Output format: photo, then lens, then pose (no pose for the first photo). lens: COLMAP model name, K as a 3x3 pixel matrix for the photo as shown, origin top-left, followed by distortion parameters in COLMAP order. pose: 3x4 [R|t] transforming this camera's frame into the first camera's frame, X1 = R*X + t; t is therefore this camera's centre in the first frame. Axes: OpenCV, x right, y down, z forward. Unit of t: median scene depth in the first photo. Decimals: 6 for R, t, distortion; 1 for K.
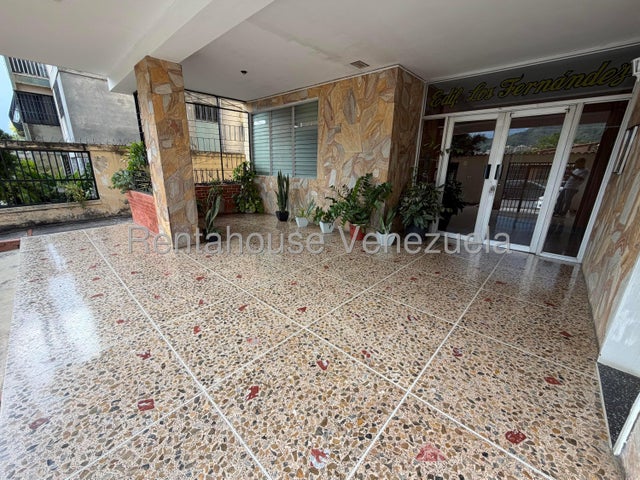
lens RADIAL K [[254.9, 0, 317.9], [0, 254.9, 237.9], [0, 0, 1]] dist [-0.000025, 0.000235]
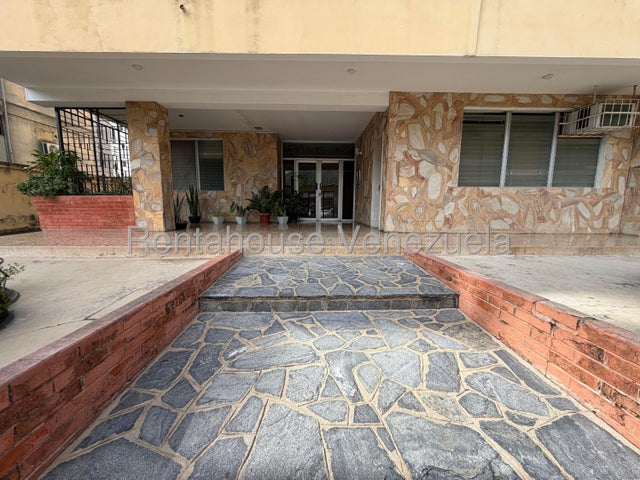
lens RADIAL K [[254.9, 0, 321.0], [0, 254.9, 239.5], [0, 0, 1]] dist [-0.000025, 0.000235]
pose [[0.719710, -0.107421, 0.685914, -0.778214], [0.196904, 0.978974, -0.053289, 0.279830], [-0.665767, 0.173412, 0.725729, -0.471194]]
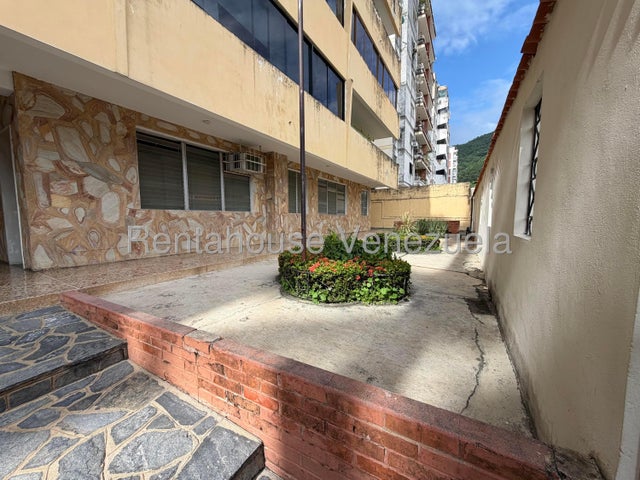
lens RADIAL K [[254.9, 0, 317.4], [0, 254.9, 240.3], [0, 0, 1]] dist [-0.000025, 0.000235]
pose [[-0.219362, -0.096965, 0.970813, -0.705585], [0.270293, 0.950061, 0.155967, 0.256515], [-0.937455, 0.296617, -0.182198, -0.594683]]
